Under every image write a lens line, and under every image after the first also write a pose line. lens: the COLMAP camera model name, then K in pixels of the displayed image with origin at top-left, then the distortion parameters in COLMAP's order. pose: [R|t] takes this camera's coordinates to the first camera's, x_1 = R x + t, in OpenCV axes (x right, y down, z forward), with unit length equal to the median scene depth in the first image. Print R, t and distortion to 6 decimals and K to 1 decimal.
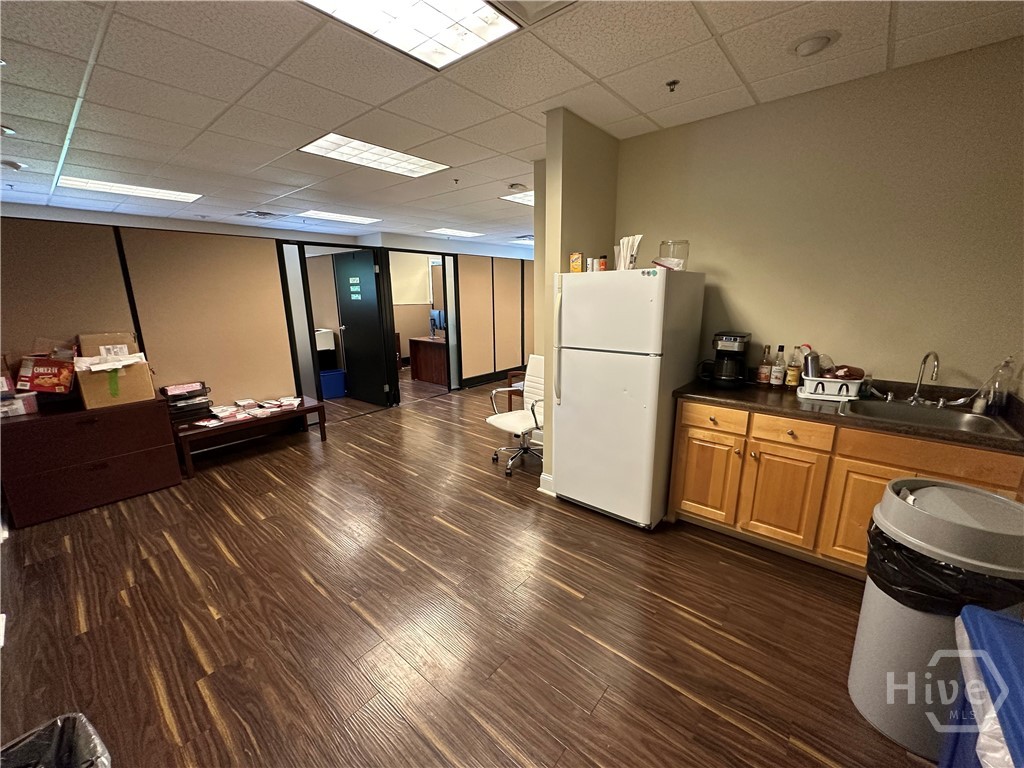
lens RADIAL K [[409.1, 0, 508.6], [0, 409.1, 385.4], [0, 0, 1]] dist [-0.001603, -0.000220]
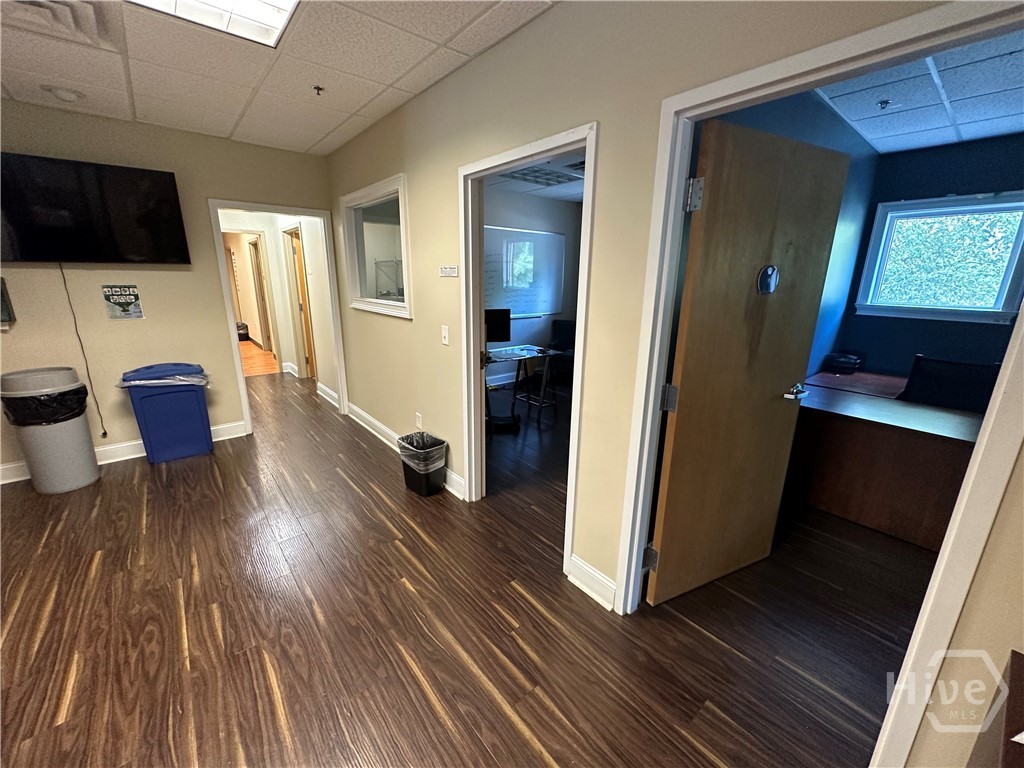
lens RADIAL K [[409.1, 0, 512.4], [0, 409.1, 385.0], [0, 0, 1]] dist [-0.001603, -0.000220]
pose [[-0.987152, -0.045295, 0.153232, -1.107867], [0.032262, 0.882732, 0.468767, -0.378106], [-0.156496, 0.467688, -0.869929, 1.610313]]
